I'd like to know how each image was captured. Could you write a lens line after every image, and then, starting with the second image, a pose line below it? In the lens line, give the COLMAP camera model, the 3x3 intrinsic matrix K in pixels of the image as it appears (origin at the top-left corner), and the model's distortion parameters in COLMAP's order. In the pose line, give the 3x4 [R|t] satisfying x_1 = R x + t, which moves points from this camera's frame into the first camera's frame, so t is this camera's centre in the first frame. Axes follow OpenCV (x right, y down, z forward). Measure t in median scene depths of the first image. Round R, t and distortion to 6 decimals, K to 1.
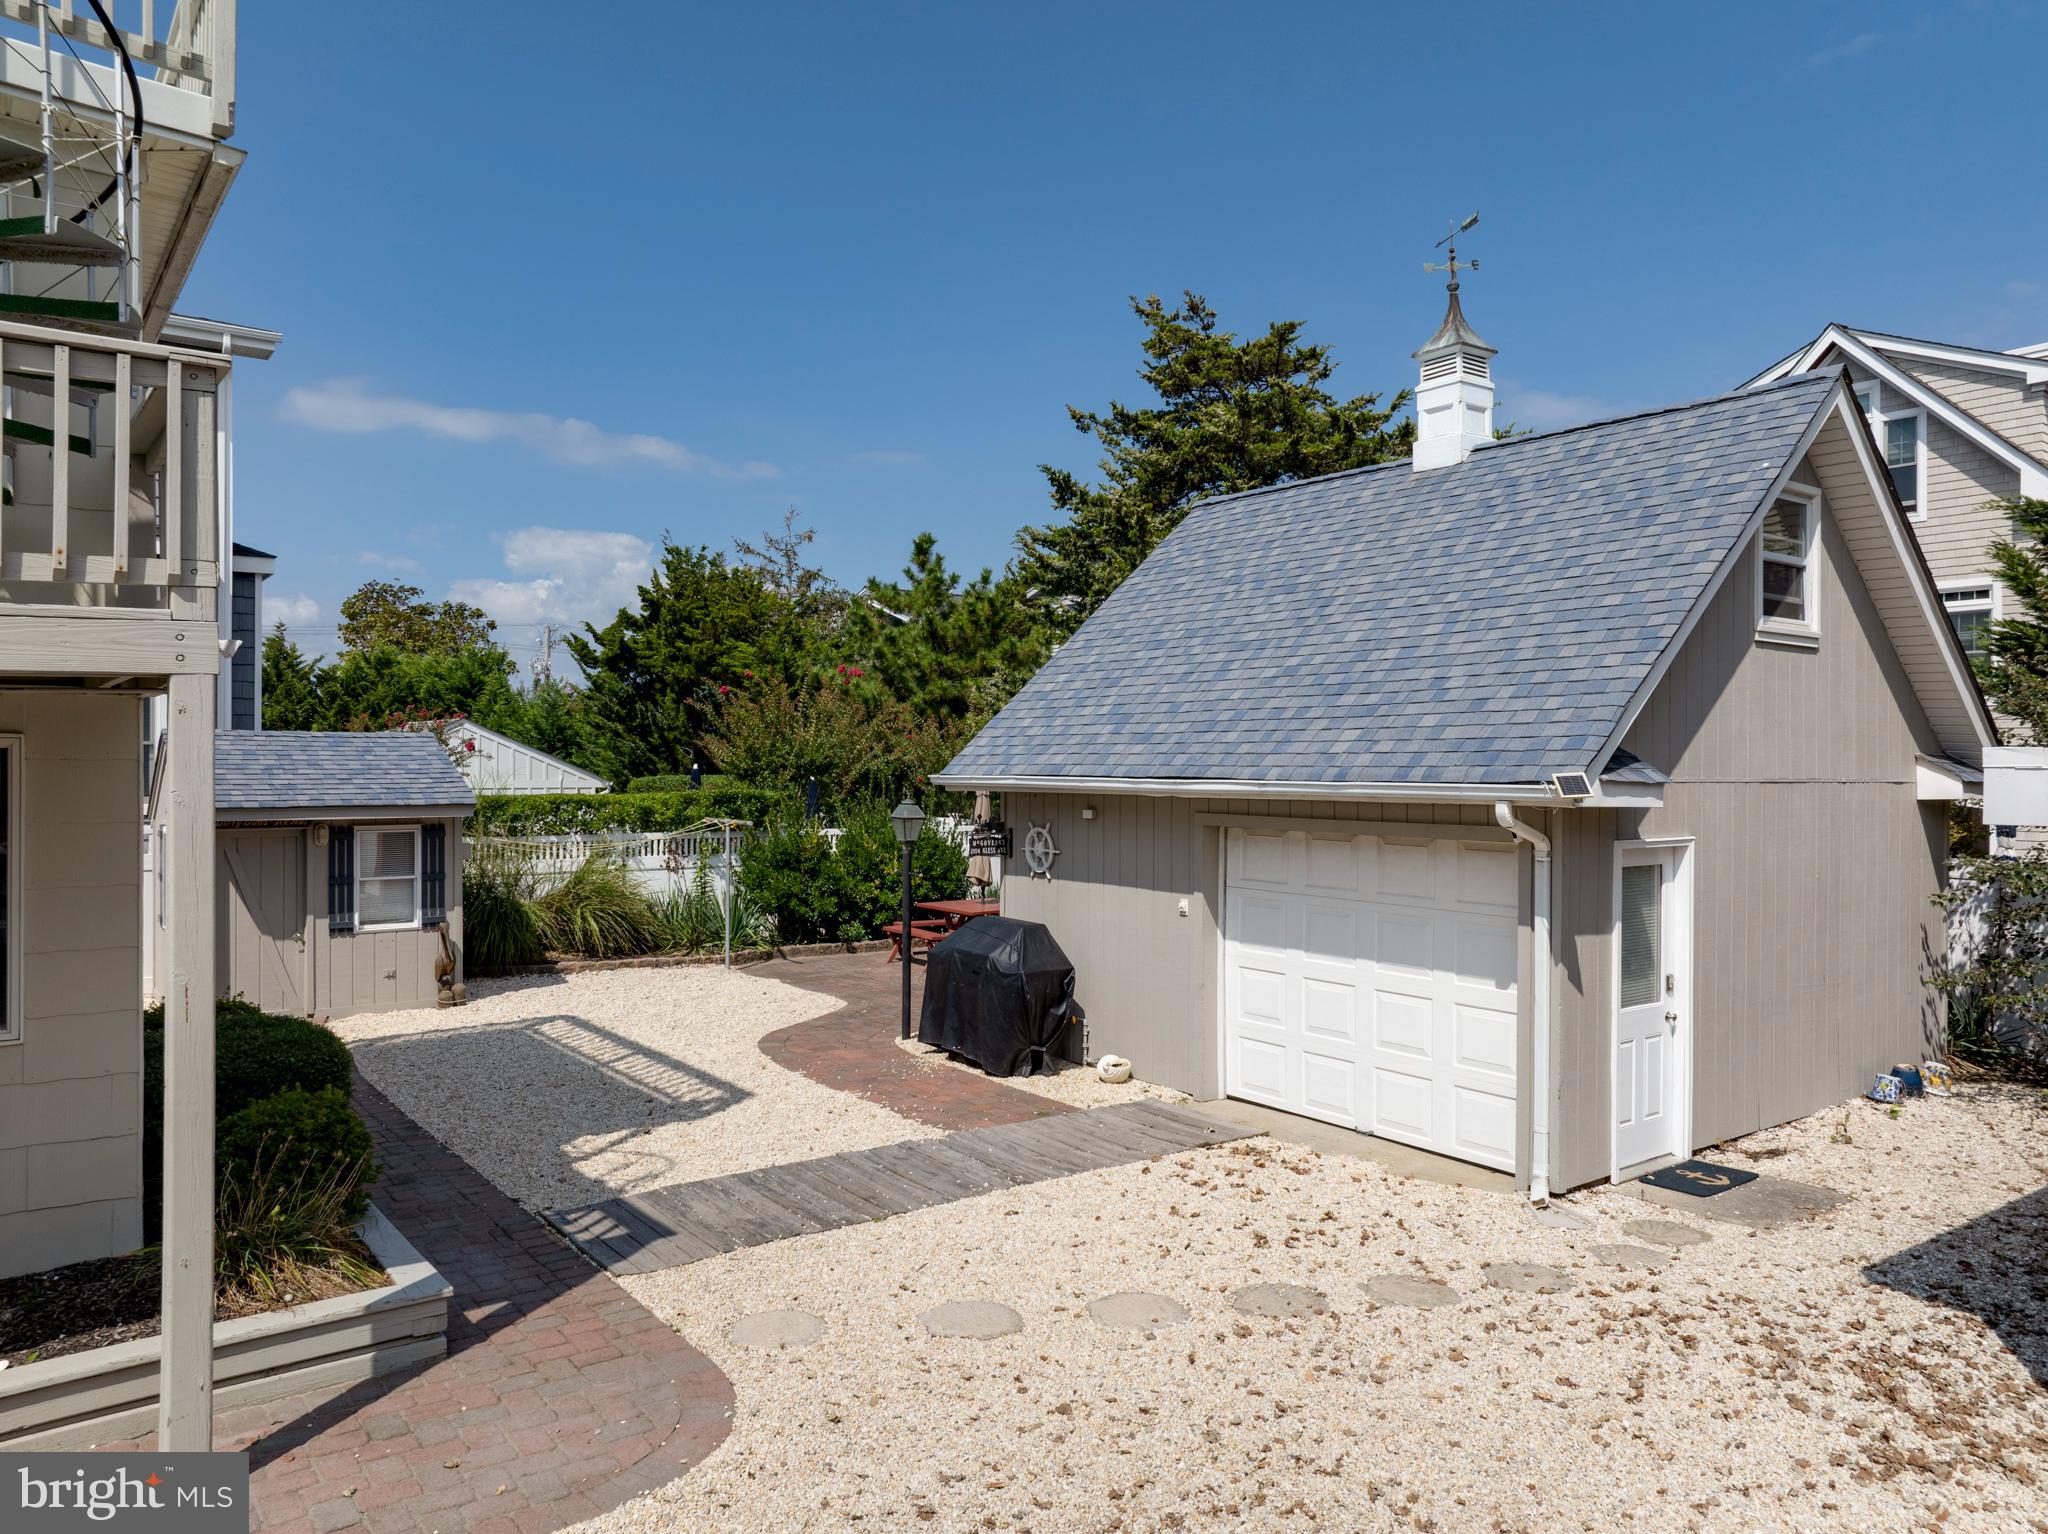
lens RADIAL K [[1425.6, 0, 1023.1], [0, 1425.6, 763.8], [0, 0, 1]] dist [-0.007235, 0.018695]
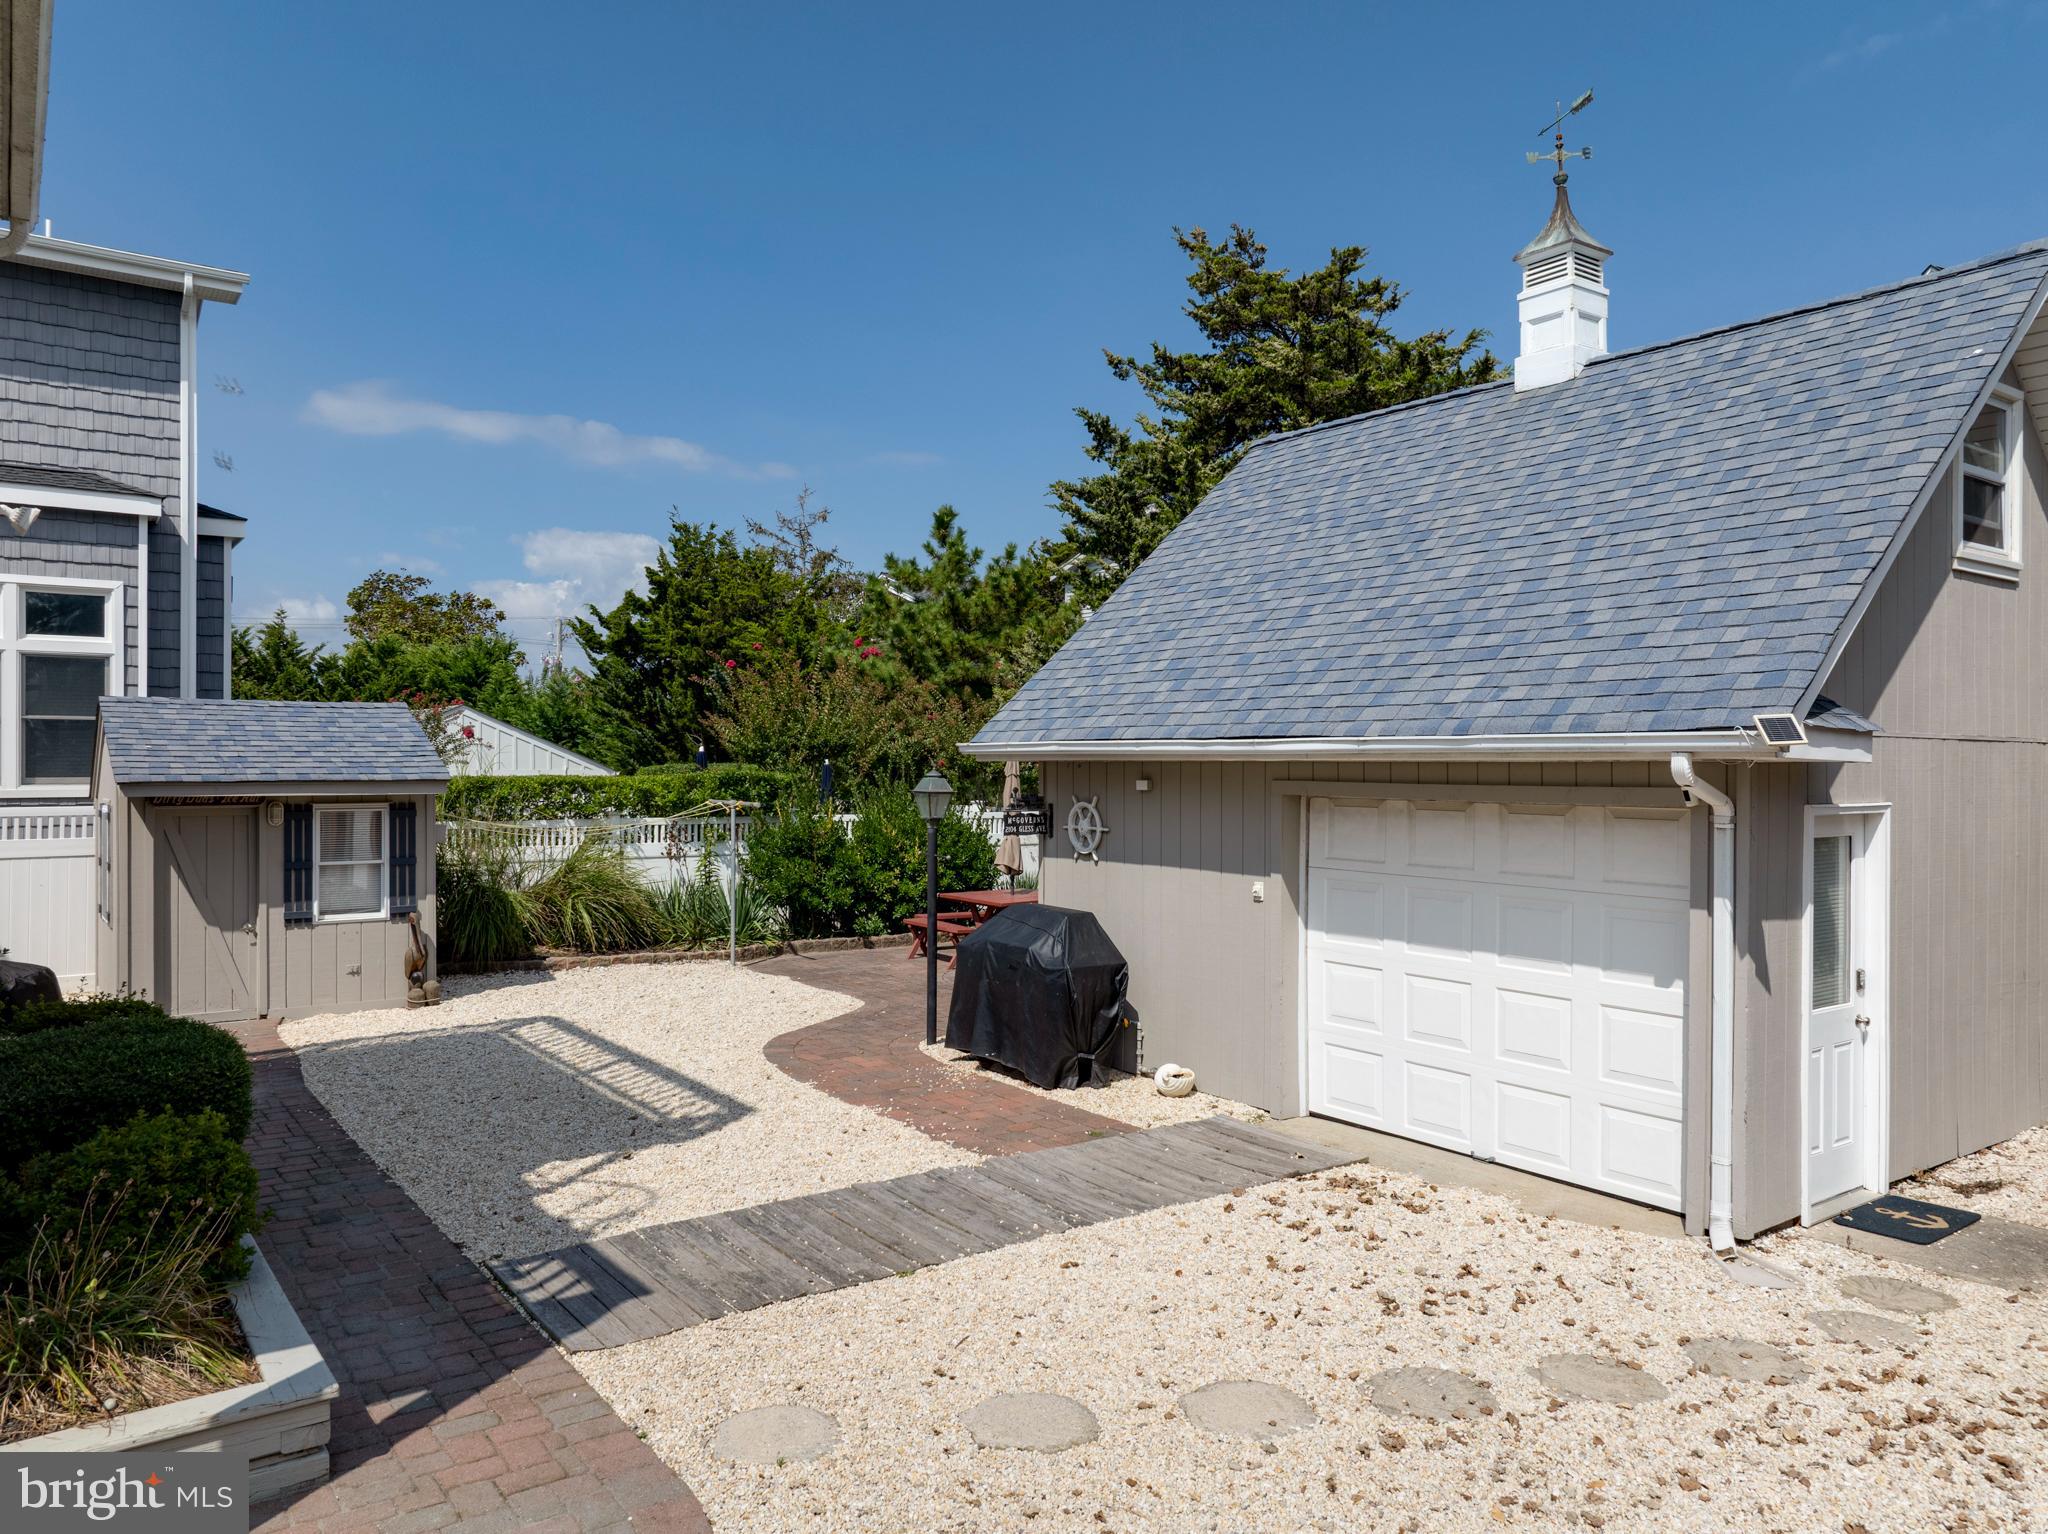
lens RADIAL K [[1425.6, 0, 1022.5], [0, 1425.6, 766.7], [0, 0, 1]] dist [-0.007235, 0.018695]
pose [[0.999934, -0.001005, -0.011473, -0.019598], [0.001034, 0.999996, 0.002542, 0.024885], [0.011470, -0.002553, 0.999931, 0.152378]]
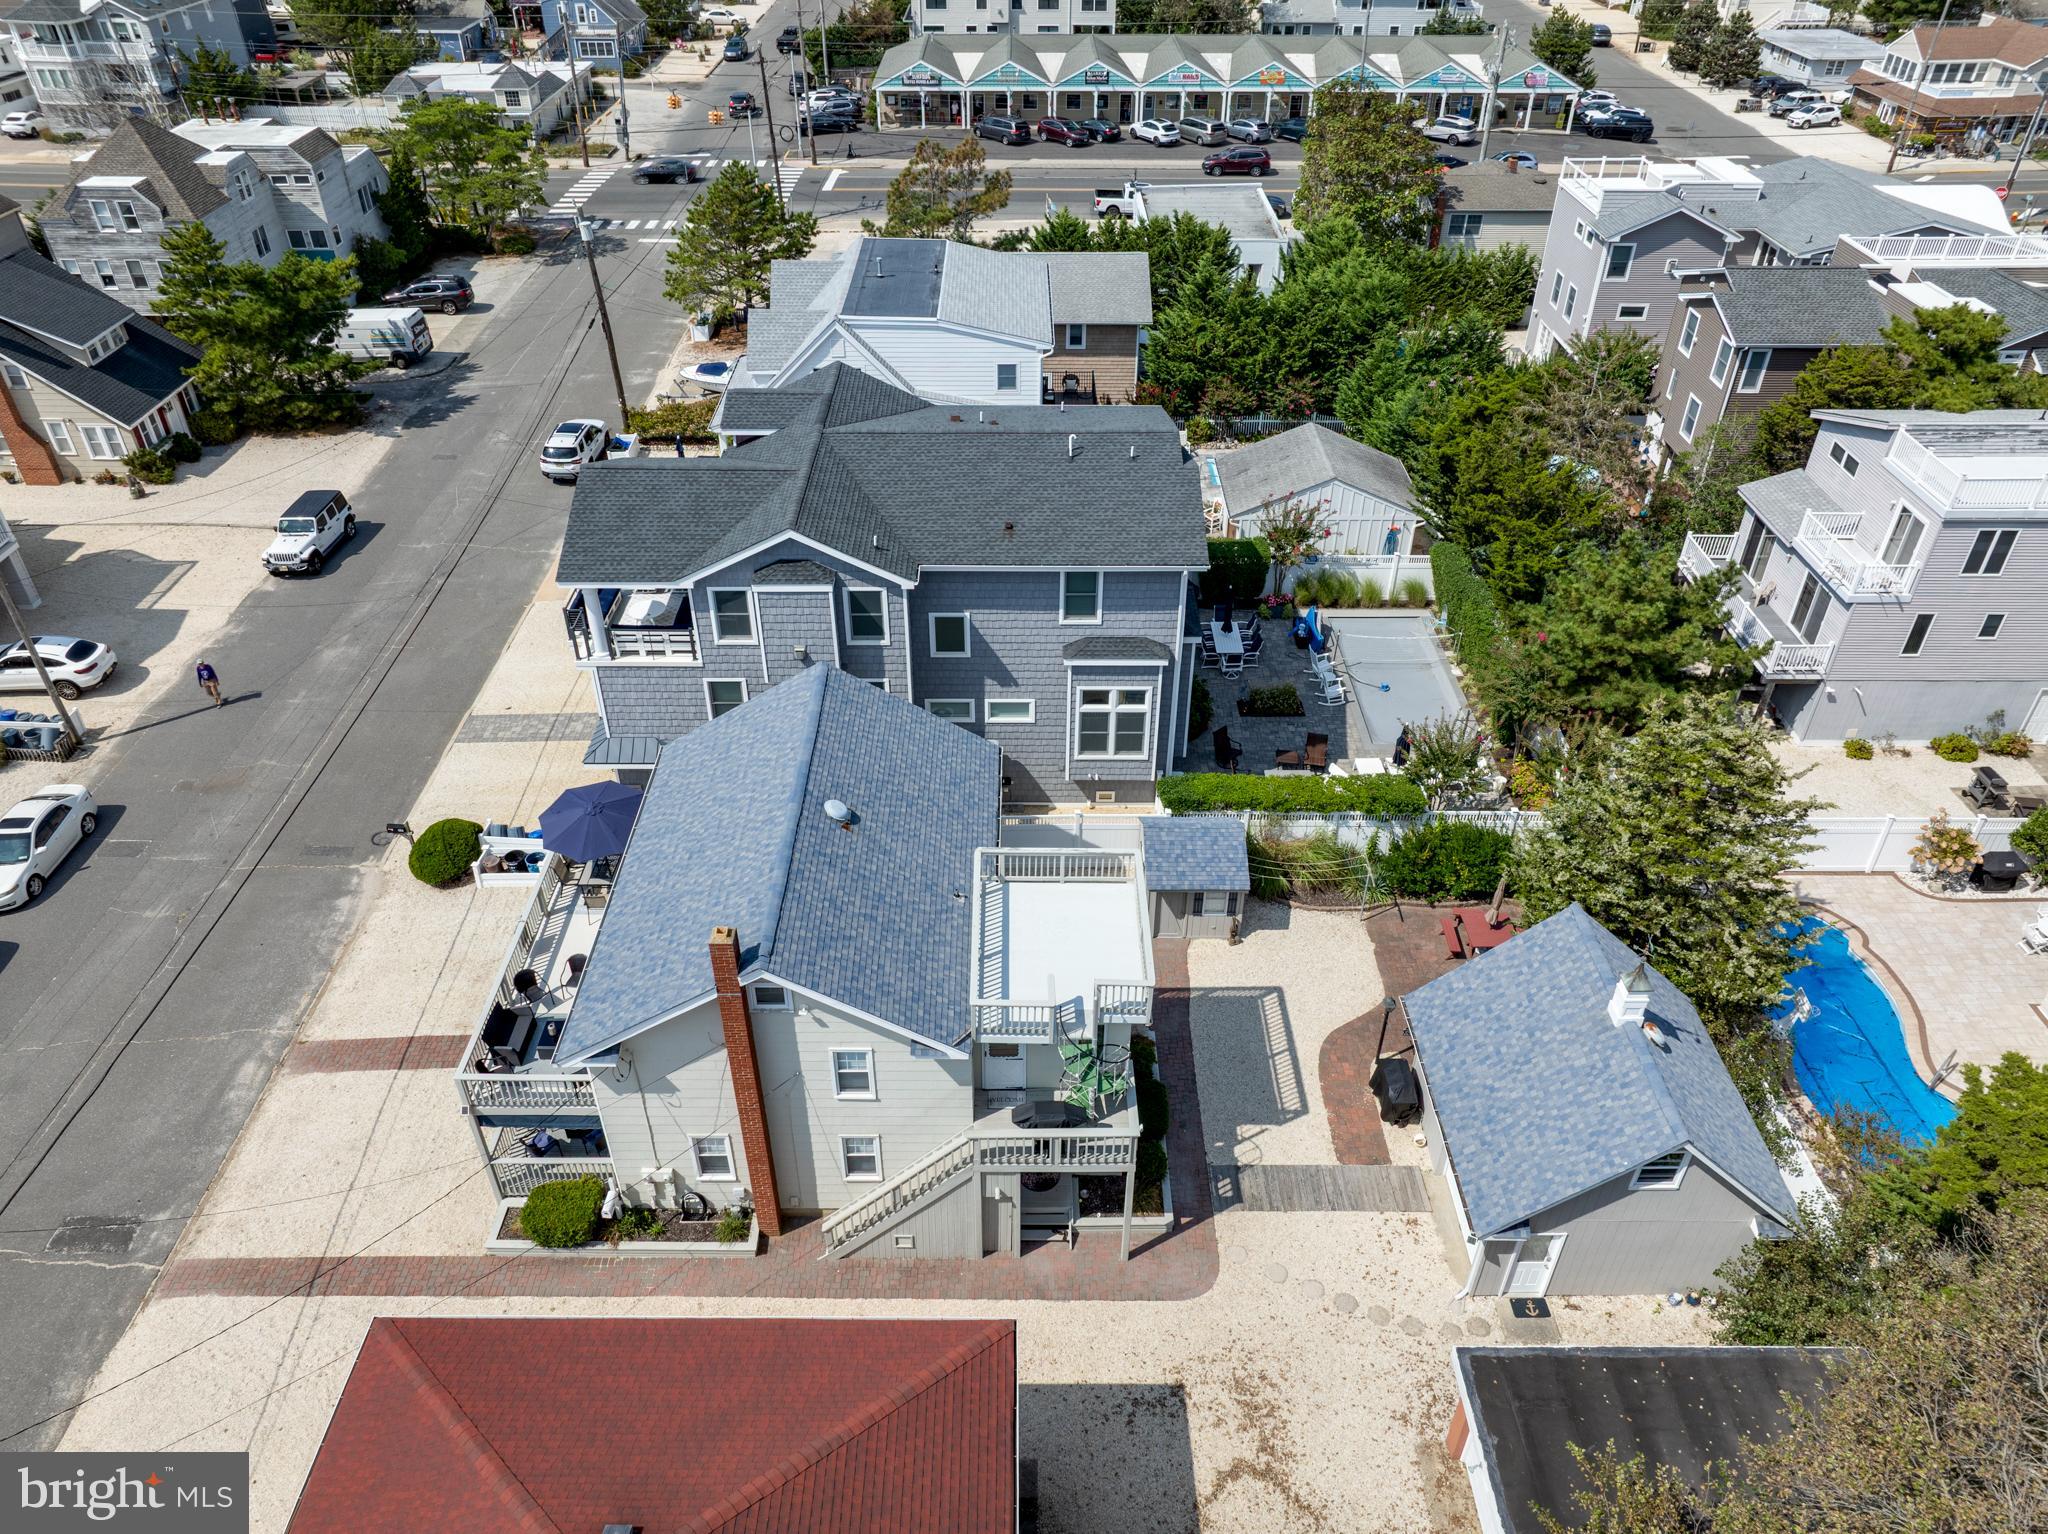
lens RADIAL K [[1425.6, 0, 1019.8], [0, 1425.6, 772.0], [0, 0, 1]] dist [-0.007235, 0.018695]
pose [[0.799926, 0.353564, -0.484882, 0.587349], [0.003279, 0.805417, 0.592700, -2.223135], [0.600089, -0.475706, 0.643115, -1.013510]]
